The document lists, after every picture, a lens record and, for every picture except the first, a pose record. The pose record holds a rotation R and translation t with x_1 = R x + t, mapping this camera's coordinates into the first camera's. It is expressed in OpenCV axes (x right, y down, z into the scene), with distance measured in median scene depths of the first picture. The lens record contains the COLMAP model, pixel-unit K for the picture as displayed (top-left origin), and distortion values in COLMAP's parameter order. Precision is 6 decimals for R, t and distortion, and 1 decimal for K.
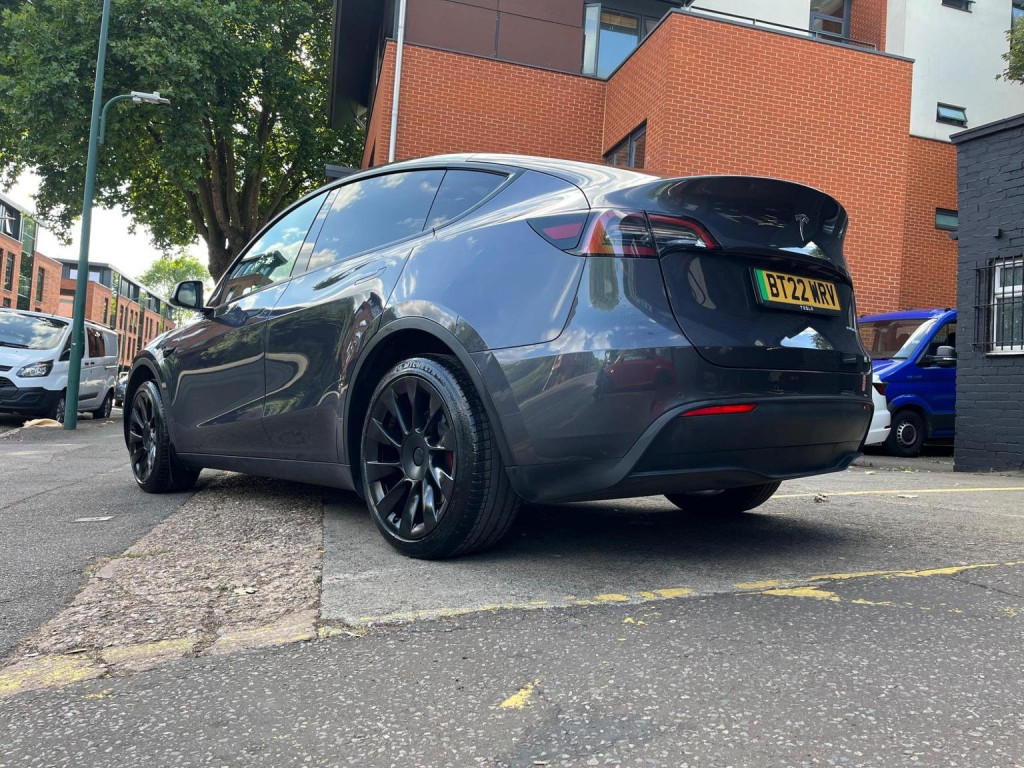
lens RADIAL K [[774.7, 0, 510.6], [0, 774.7, 387.8], [0, 0, 1]] dist [0.067380, -0.096582]
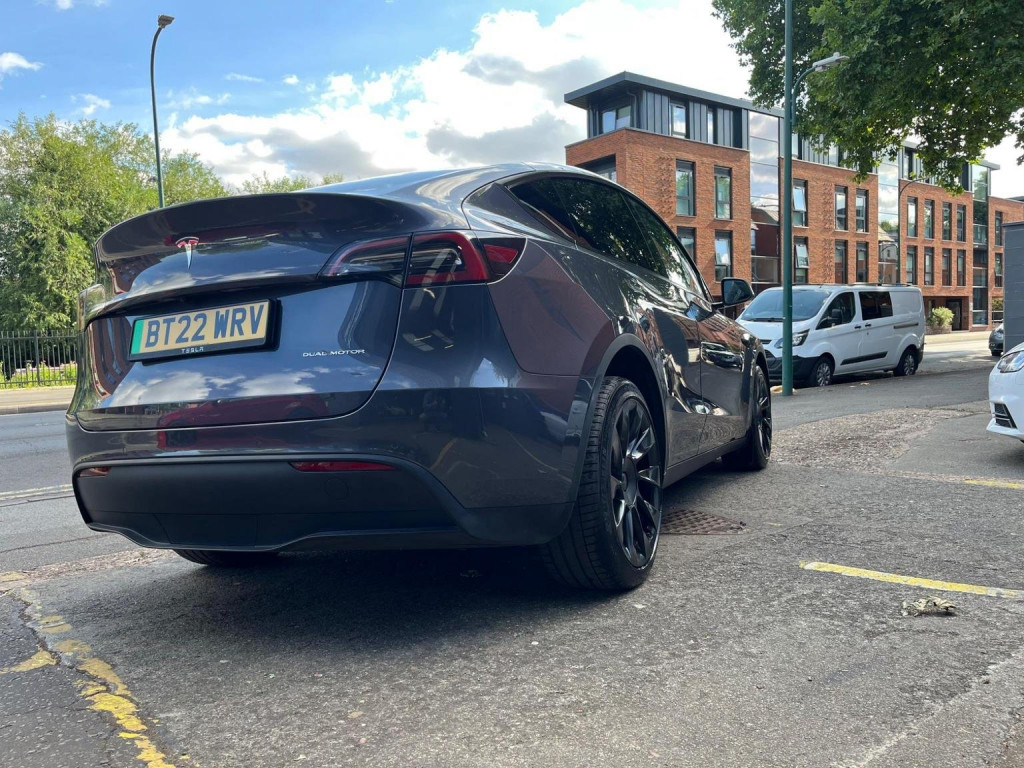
lens RADIAL K [[773.6, 0, 523.9], [0, 773.6, 377.9], [0, 0, 1]] dist [0.054846, -0.067899]
pose [[0.397378, -0.029284, -0.917187, 0.220595], [0.086873, 0.996202, 0.005832, -0.007952], [0.913534, -0.081996, 0.398413, 0.170074]]
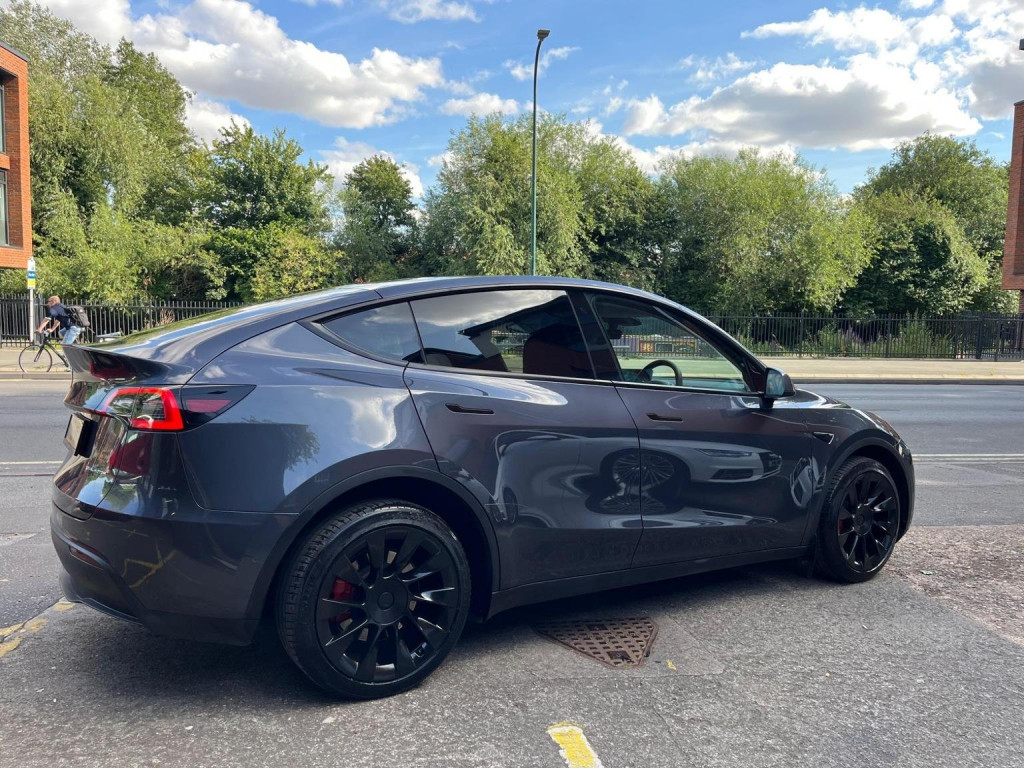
lens RADIAL K [[774.7, 0, 510.6], [0, 774.7, 387.8], [0, 0, 1]] dist [0.067380, -0.096582]
pose [[-0.135700, 0.032865, -0.990205, 0.250347], [0.000961, 0.999454, 0.033040, -0.039267], [0.990749, 0.003532, -0.135658, 0.312932]]
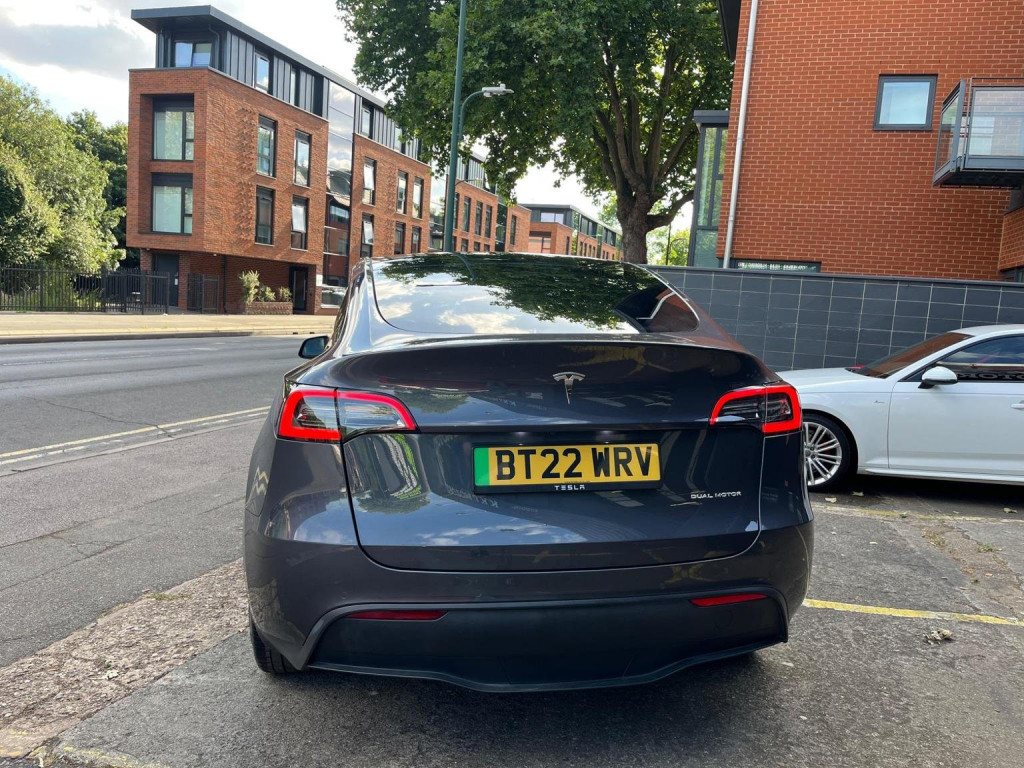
lens RADIAL K [[770.3, 0, 505.9], [0, 770.3, 380.3], [0, 0, 1]] dist [0.067492, -0.090932]
pose [[0.835197, 0.047385, -0.547905, 0.130686], [0.003549, 0.995796, 0.091531, -0.049415], [0.549939, -0.078391, 0.831518, 0.051762]]
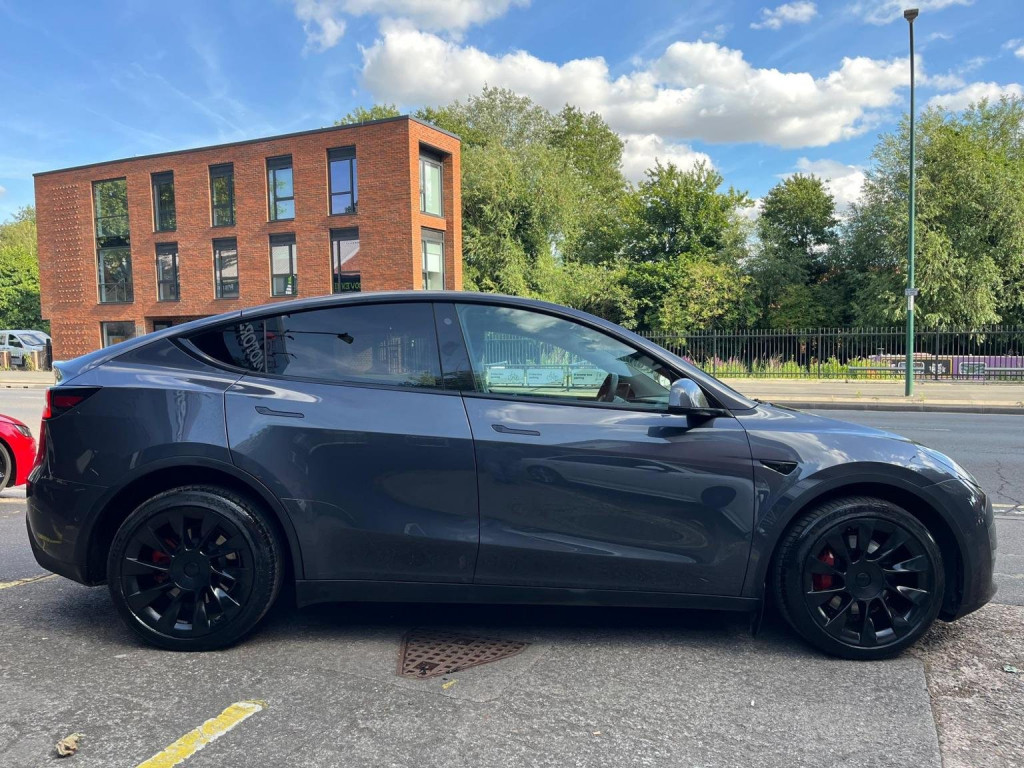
lens RADIAL K [[776.7, 0, 513.9], [0, 776.7, 391.1], [0, 0, 1]] dist [0.054324, -0.067910]
pose [[-0.642056, -0.002416, -0.766654, 0.183095], [-0.006746, 0.999974, 0.002498, -0.034536], [0.766628, 0.006776, -0.642056, 0.472945]]
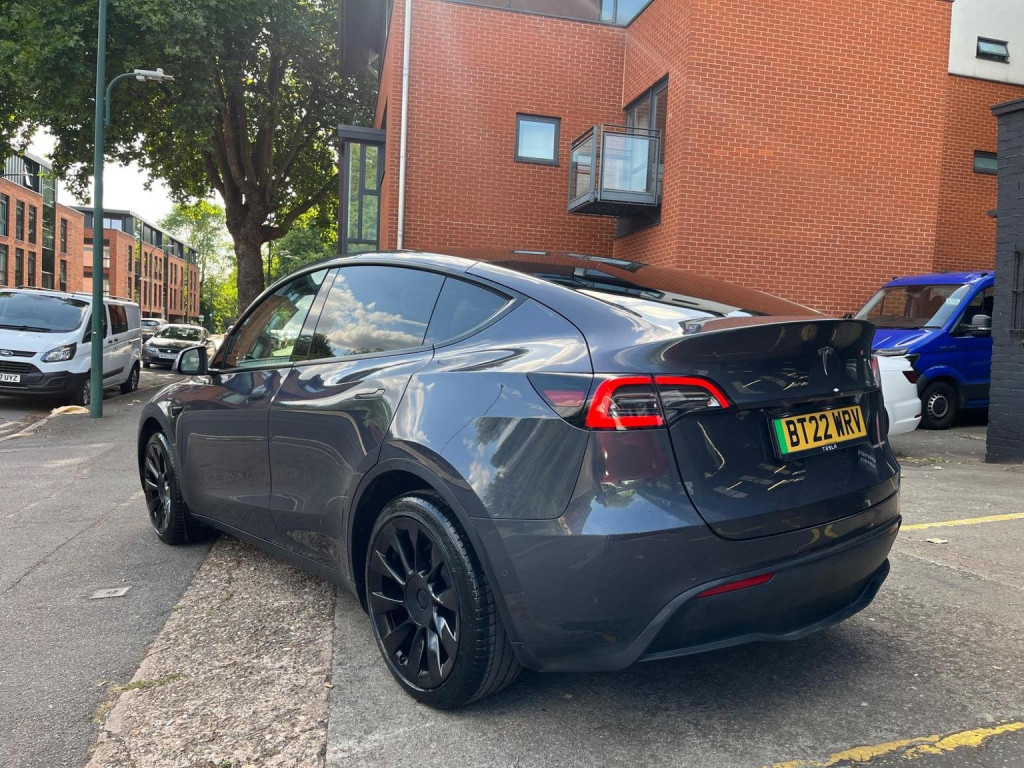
lens RADIAL K [[774.4, 0, 510.9], [0, 774.4, 386.3], [0, 0, 1]] dist [0.064912, -0.094230]
pose [[0.999223, -0.020968, -0.033387, 0.005148], [0.023767, 0.996030, 0.085782, -0.045503], [0.031456, -0.086508, 0.995754, 0.010623]]
